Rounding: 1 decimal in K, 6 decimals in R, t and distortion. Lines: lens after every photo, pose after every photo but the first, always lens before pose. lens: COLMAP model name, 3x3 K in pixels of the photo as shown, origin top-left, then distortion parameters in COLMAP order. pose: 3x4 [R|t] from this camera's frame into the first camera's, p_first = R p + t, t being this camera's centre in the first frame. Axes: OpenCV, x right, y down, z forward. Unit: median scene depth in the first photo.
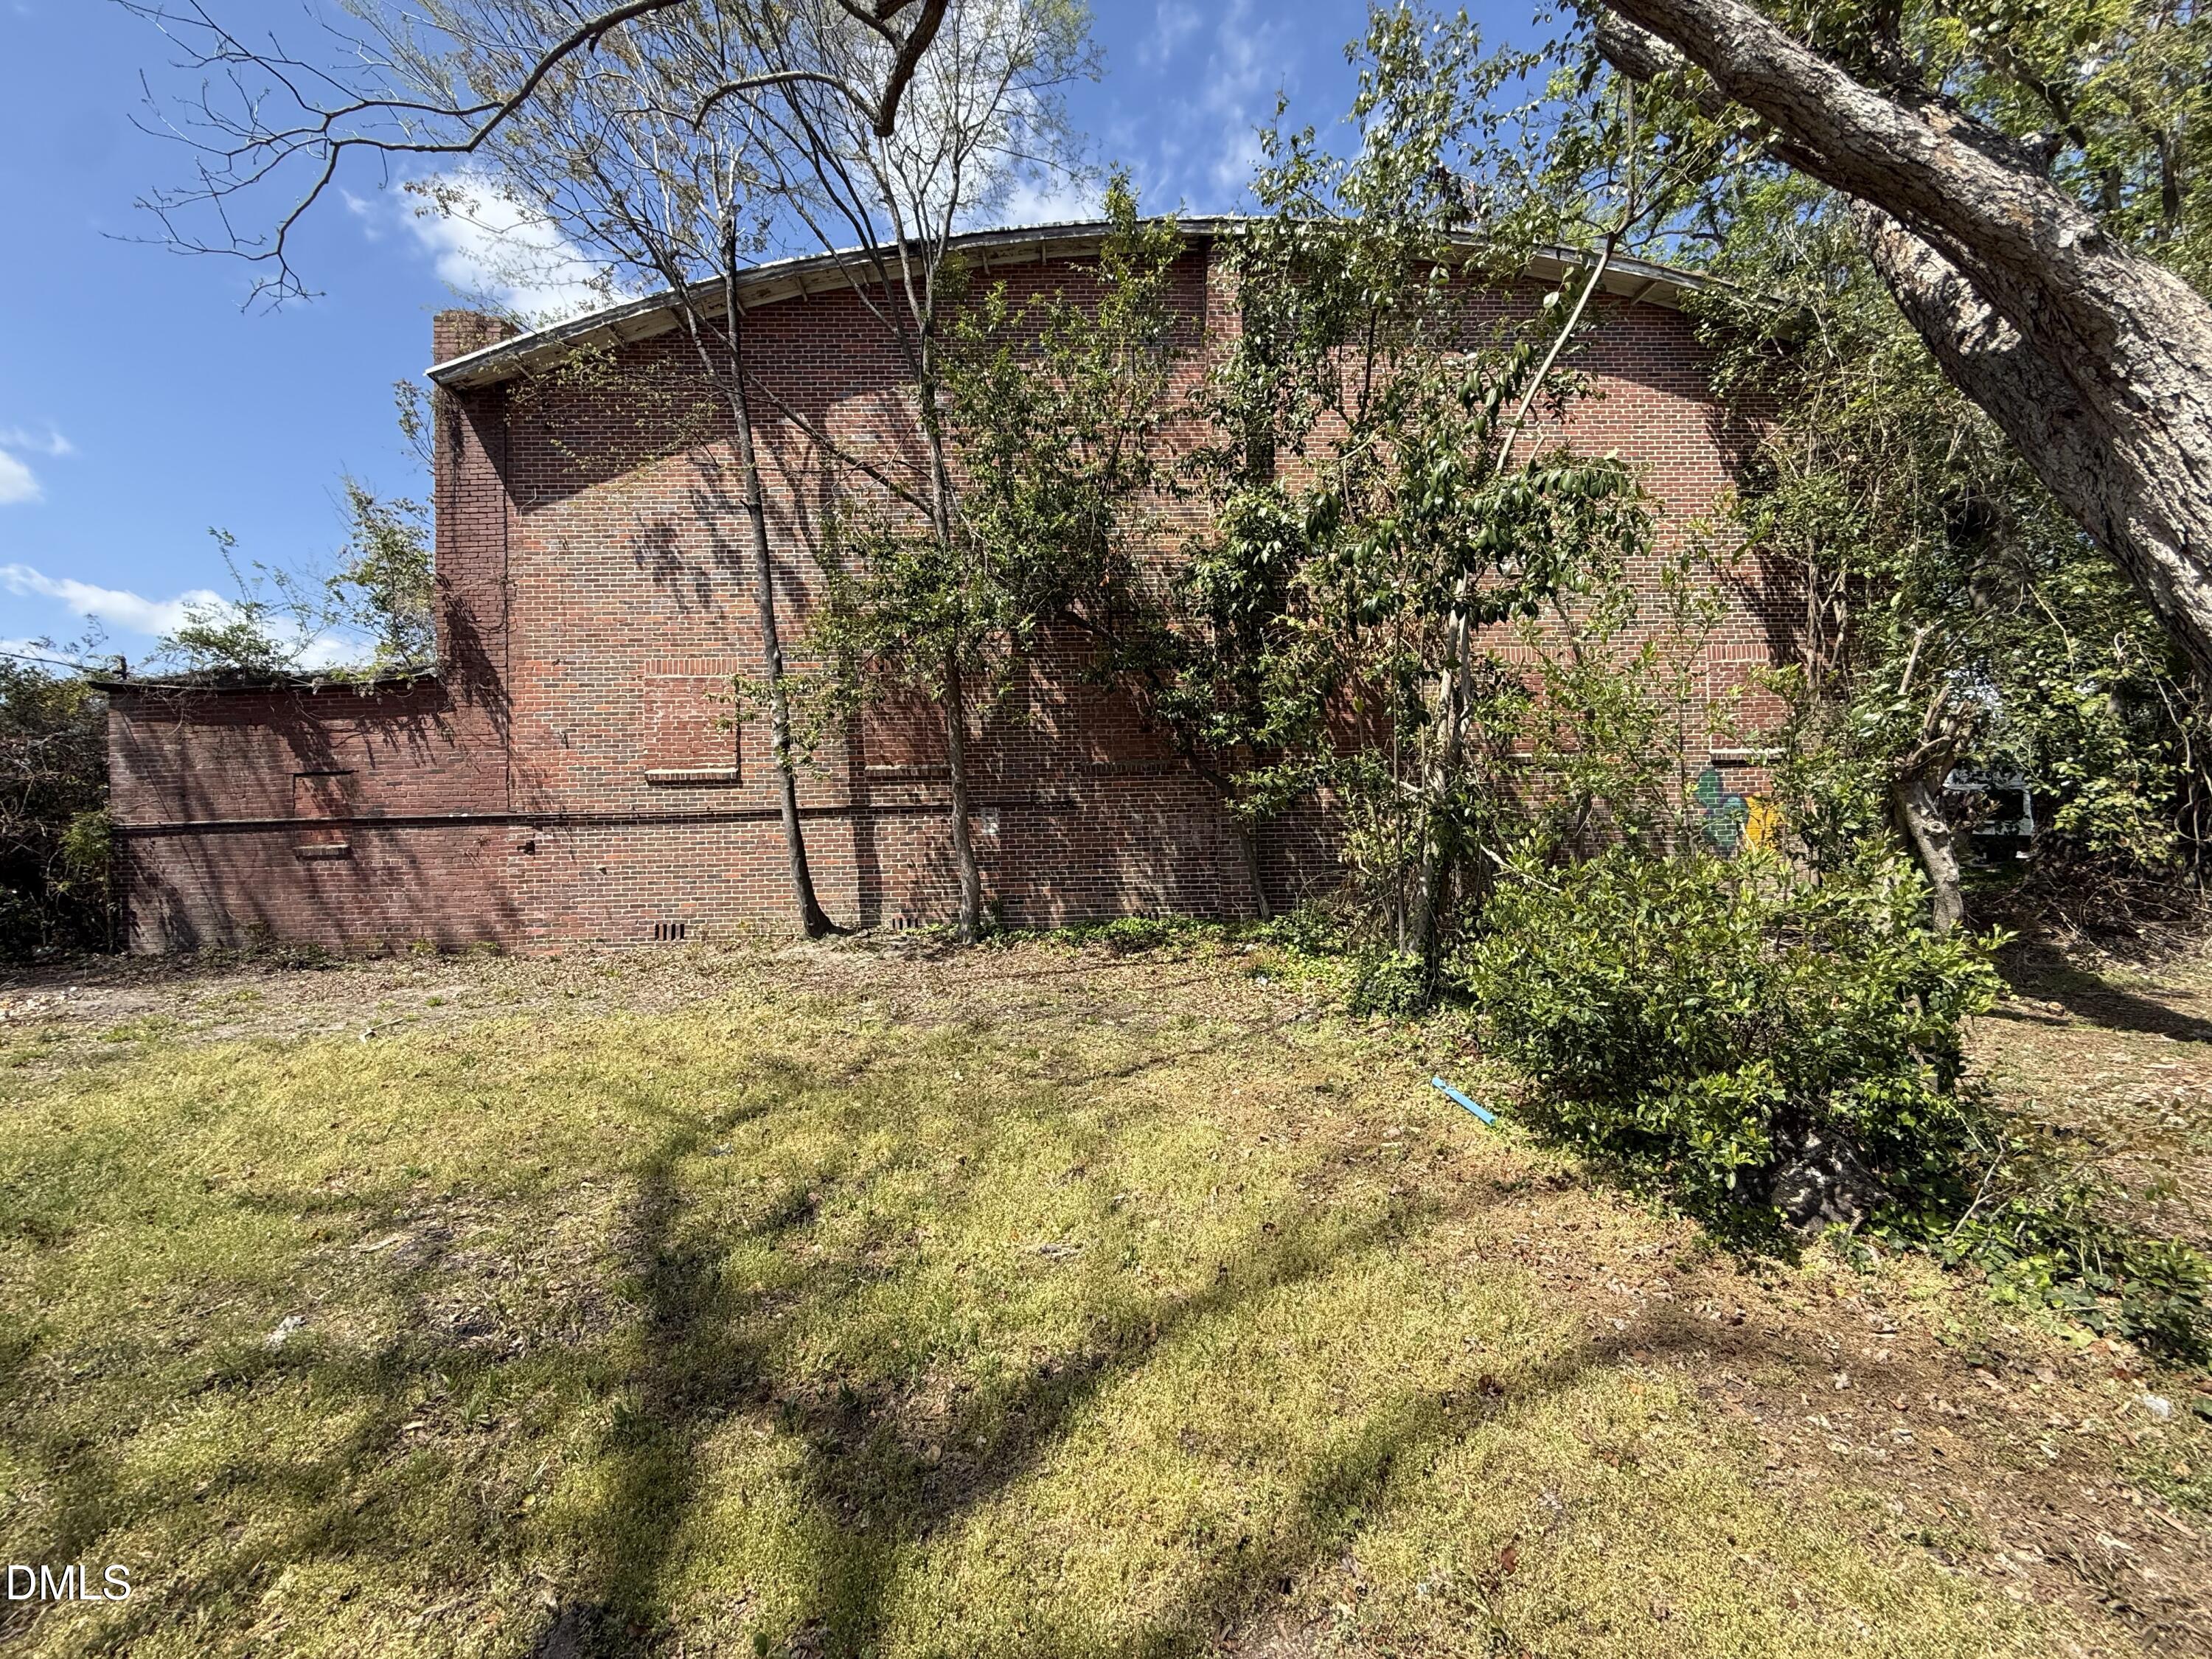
lens RADIAL K [[865.3, 0, 1107.3], [0, 865.3, 830.8], [0, 0, 1]] dist [0.003146, -0.000142]
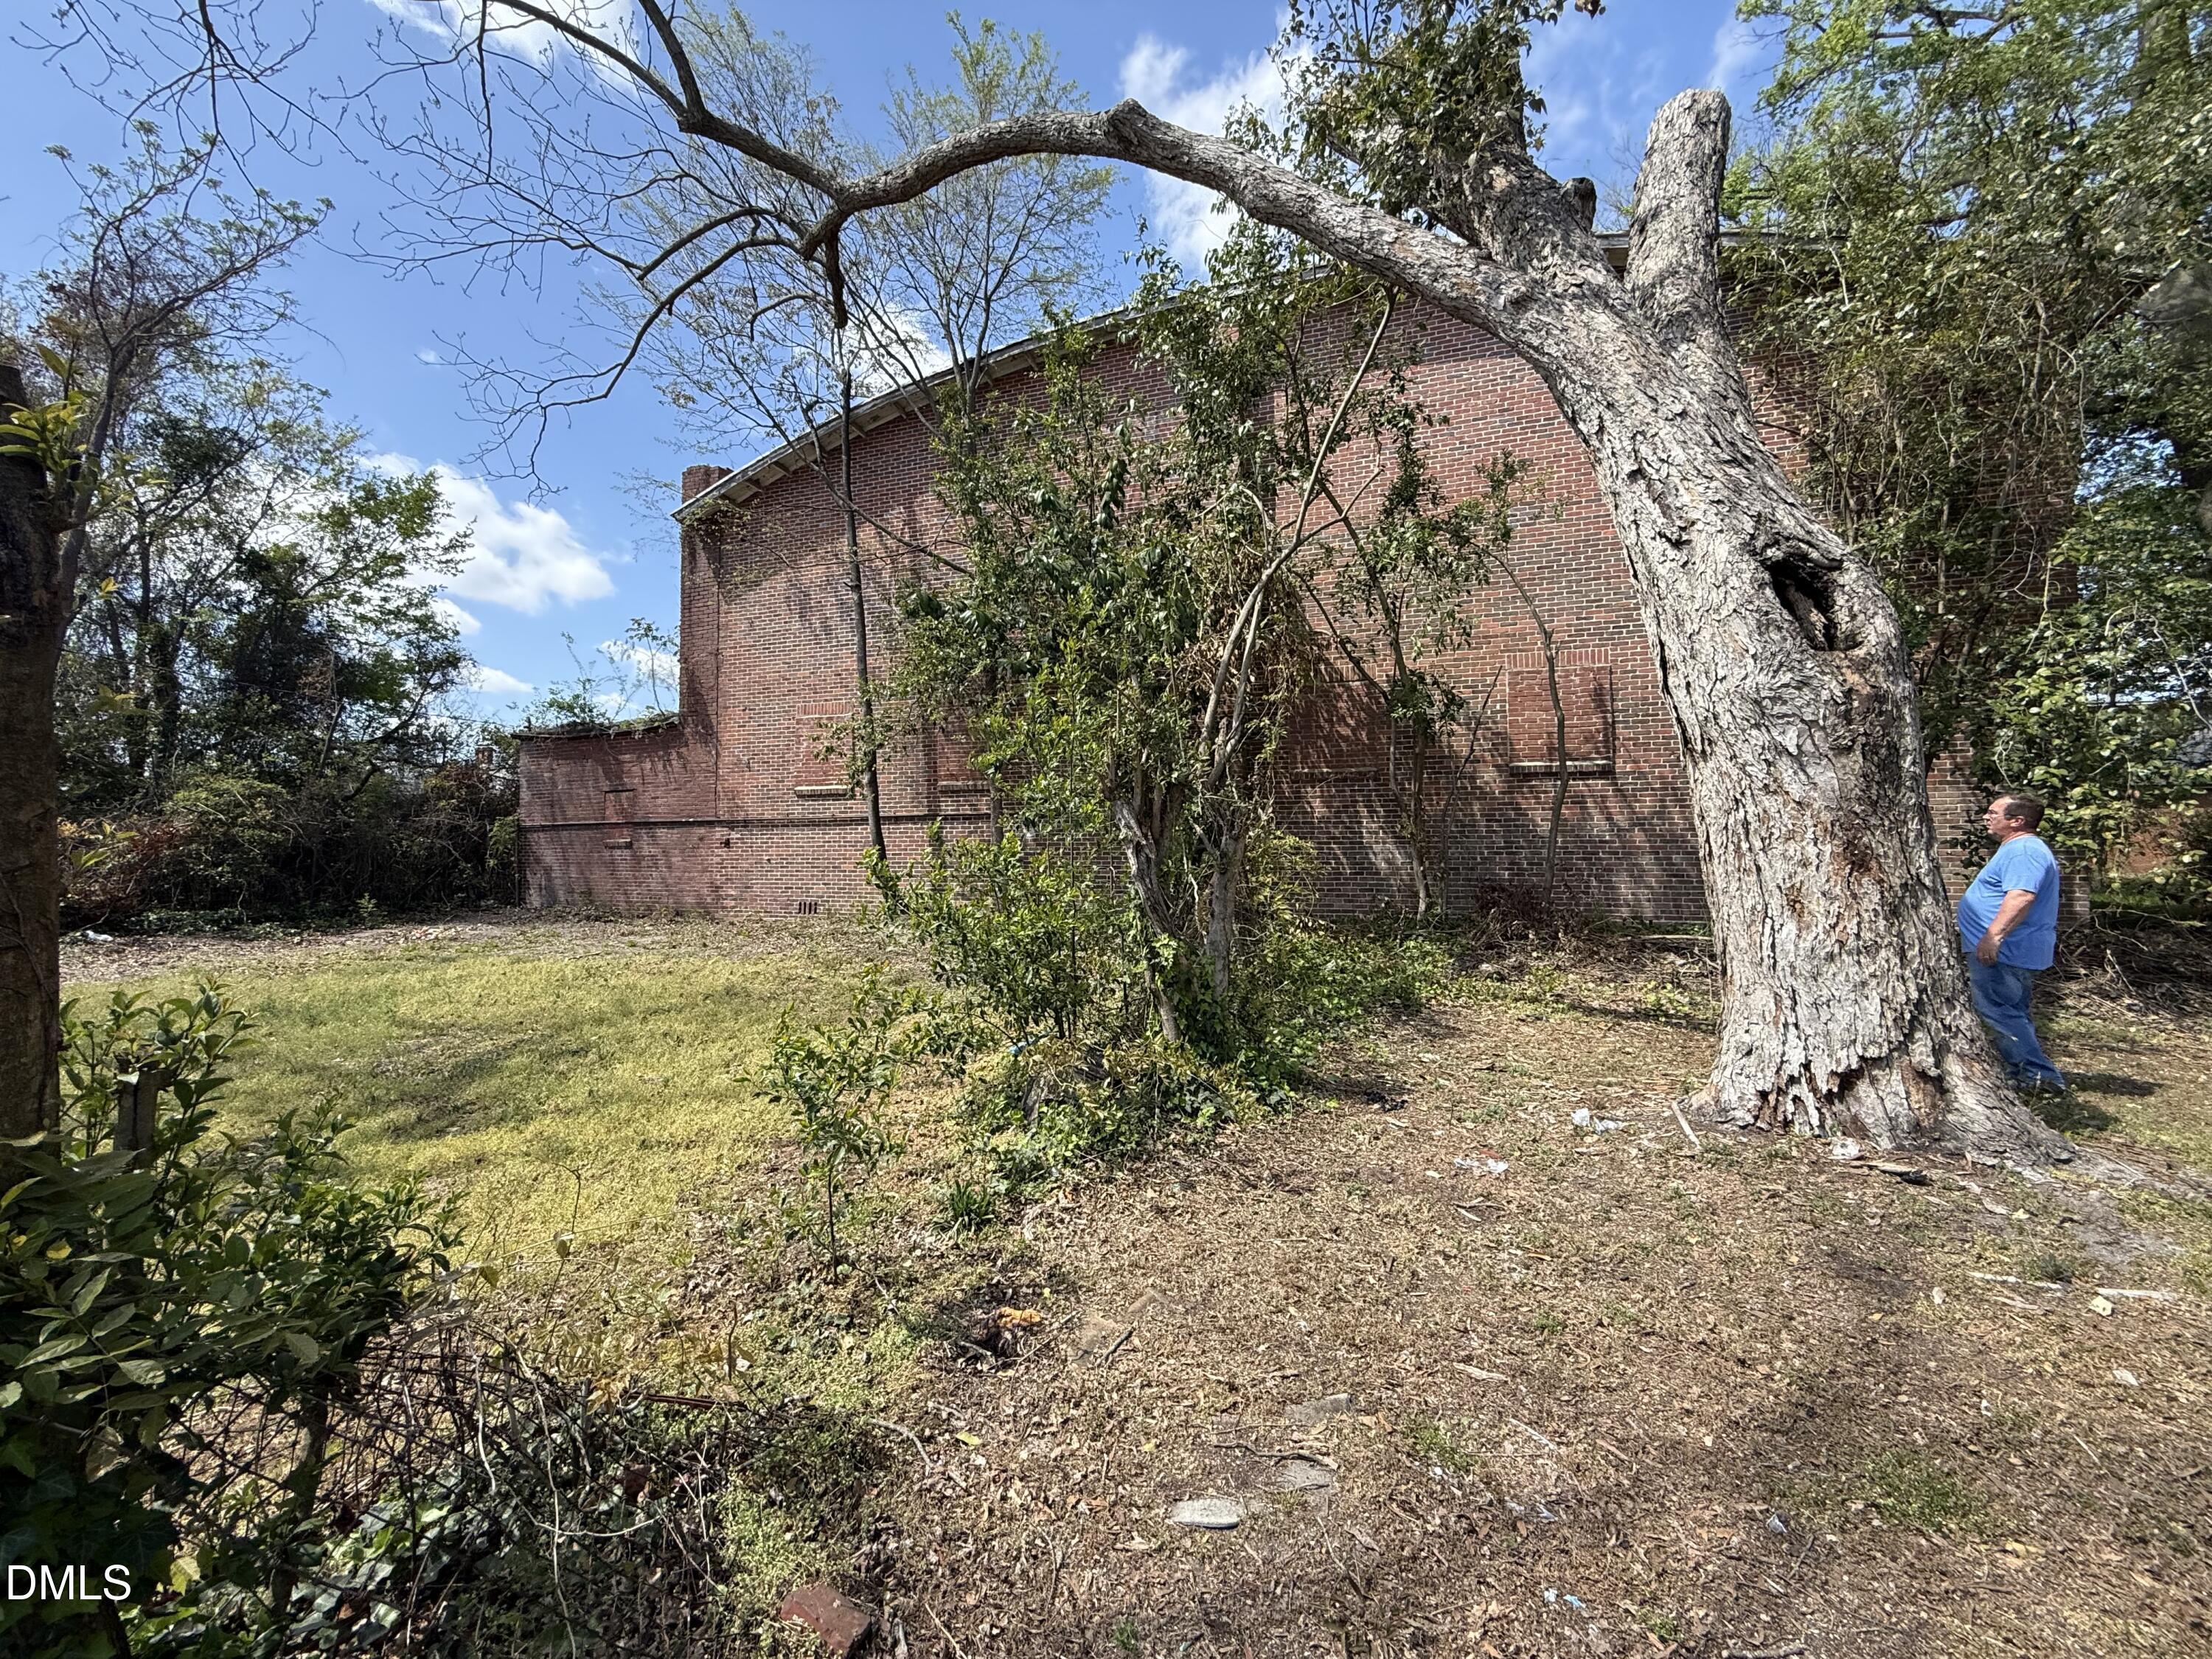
lens RADIAL K [[865.3, 0, 1102.6], [0, 865.3, 823.4], [0, 0, 1]] dist [0.003146, -0.000142]
pose [[0.930097, 0.007732, -0.367232, 0.410047], [-0.013392, 0.999828, -0.012867, -0.002402], [0.367069, 0.016886, 0.930041, -0.072486]]
